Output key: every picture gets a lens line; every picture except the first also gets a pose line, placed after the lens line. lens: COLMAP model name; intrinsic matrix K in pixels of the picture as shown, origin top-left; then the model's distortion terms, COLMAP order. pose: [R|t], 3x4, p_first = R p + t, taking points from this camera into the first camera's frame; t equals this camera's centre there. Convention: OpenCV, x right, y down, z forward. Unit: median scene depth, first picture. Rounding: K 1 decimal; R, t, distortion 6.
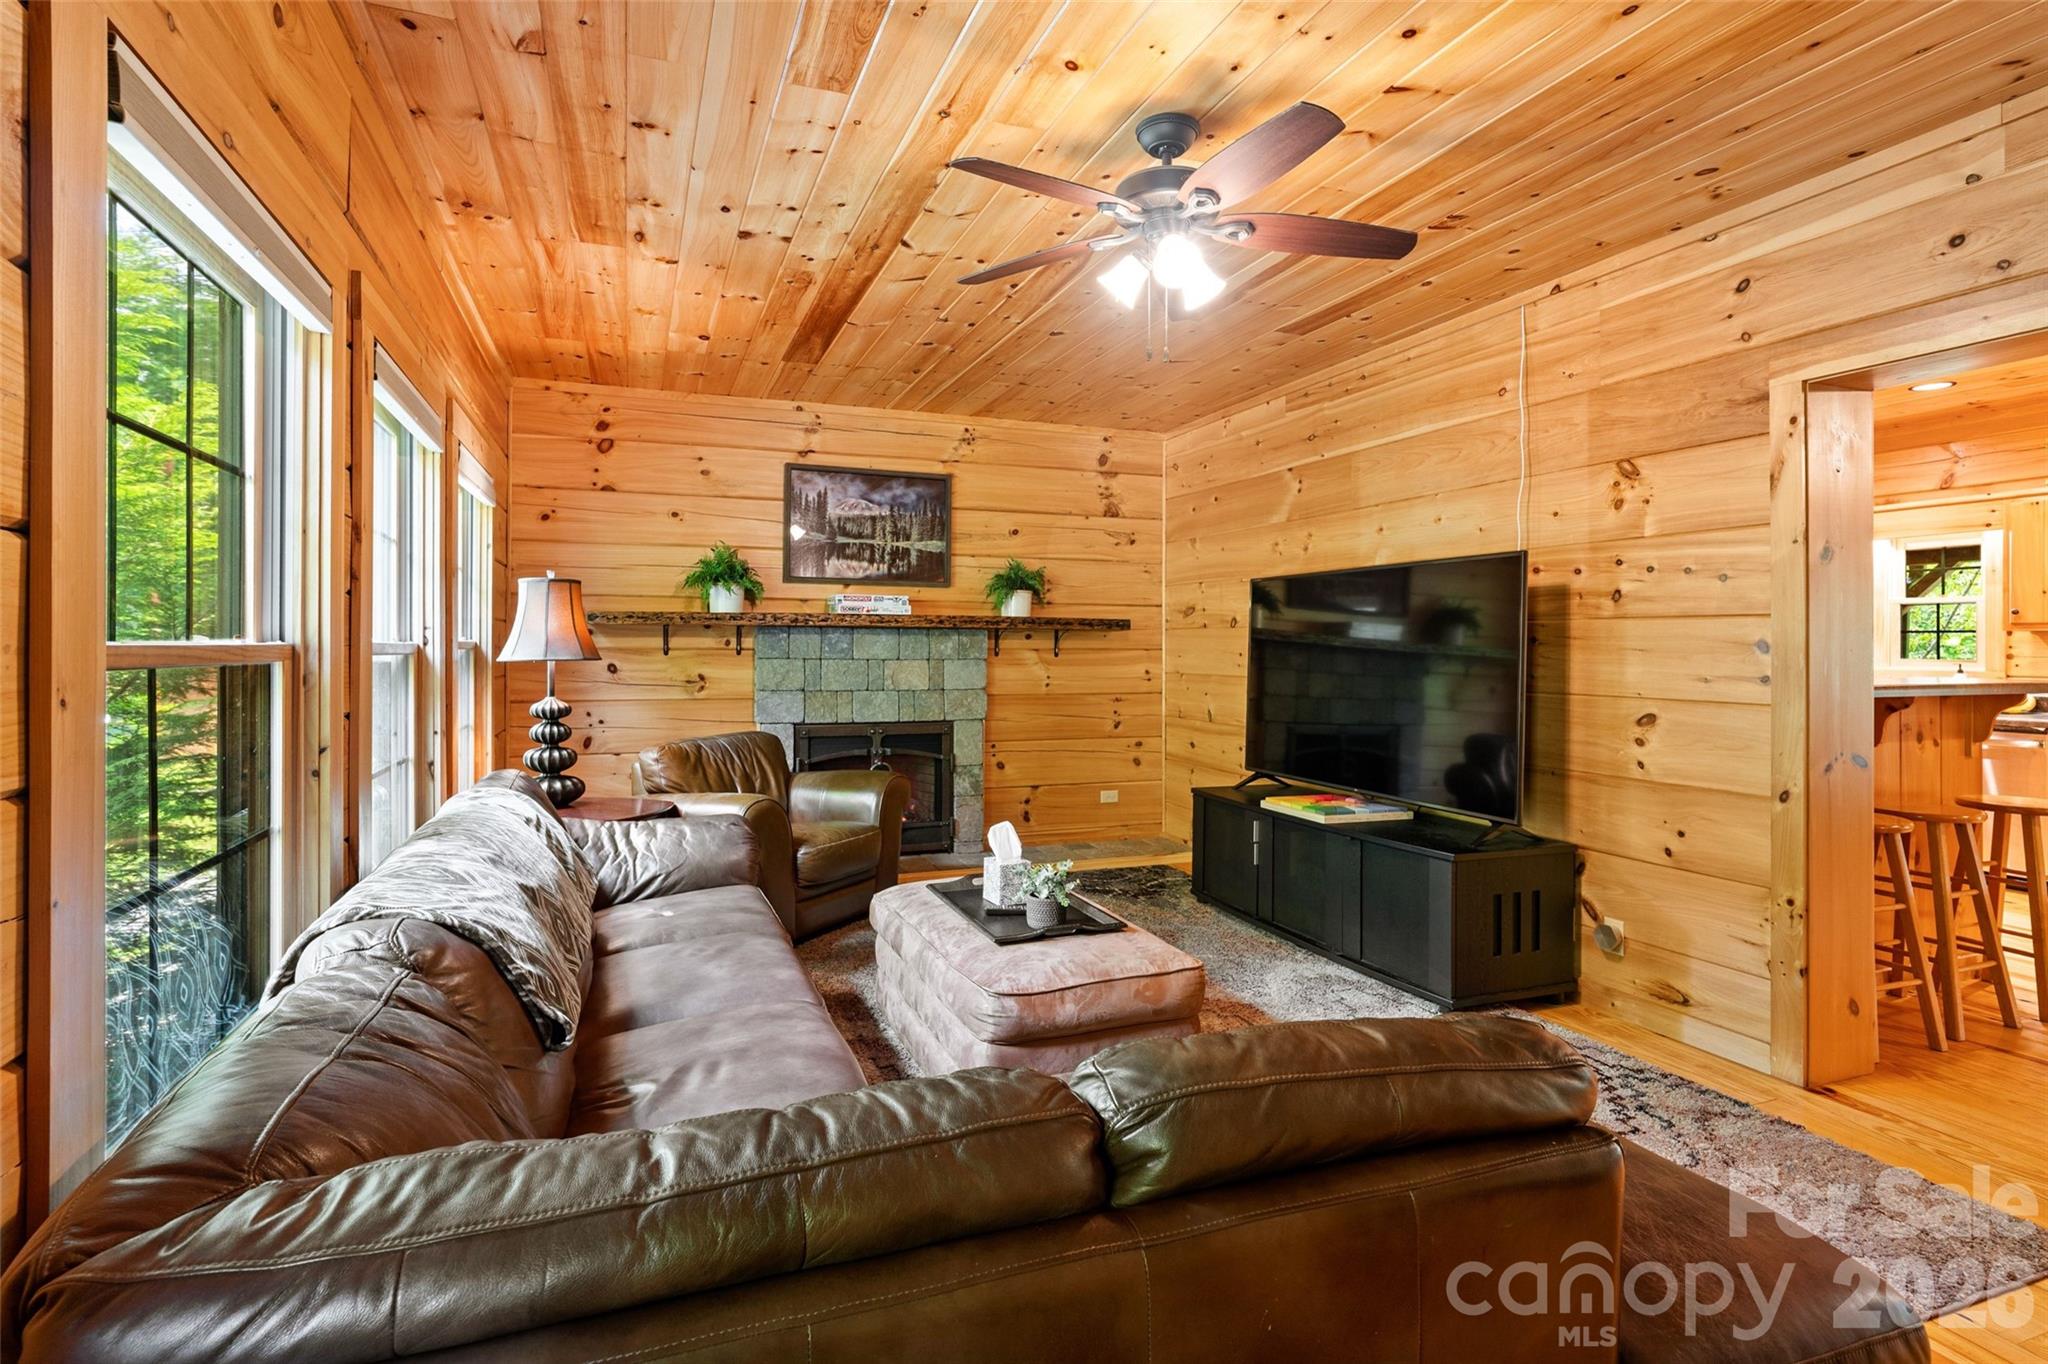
lens RADIAL K [[1005.3, 0, 1016.8], [0, 1005.3, 634.6], [0, 0, 1]] dist [-0.000397, 0.000775]
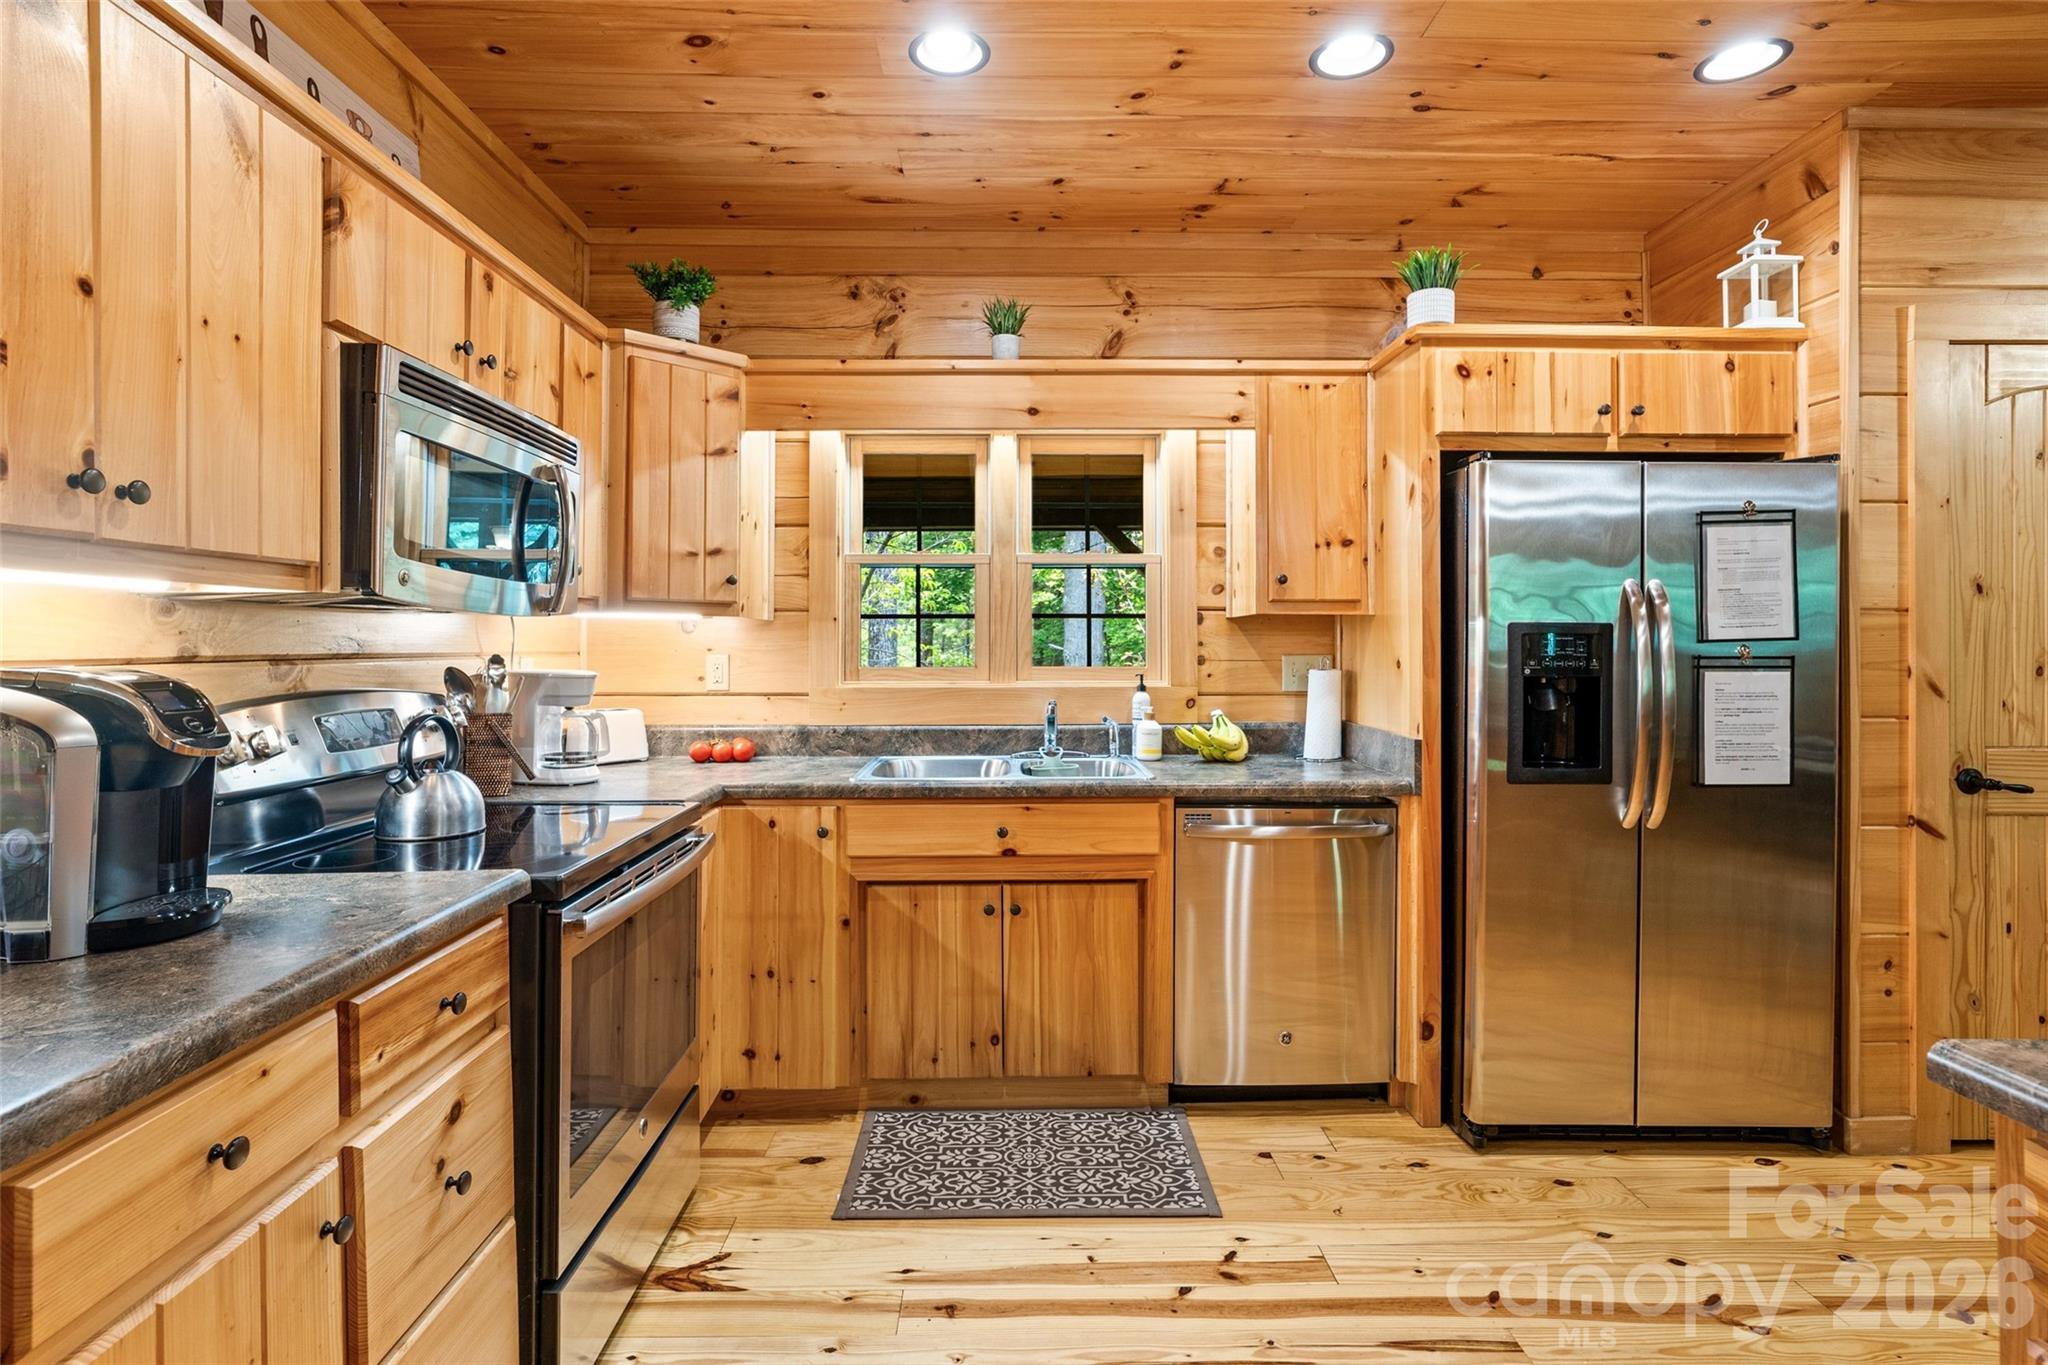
lens RADIAL K [[1005.3, 0, 1016.8], [0, 1005.3, 635.1], [0, 0, 1]] dist [-0.000397, 0.000775]
pose [[0.337001, 0.006910, 0.941479, 0.404953], [-0.002647, 0.999976, -0.006392, 0.011414], [-0.941501, -0.000338, 0.337011, 0.903626]]
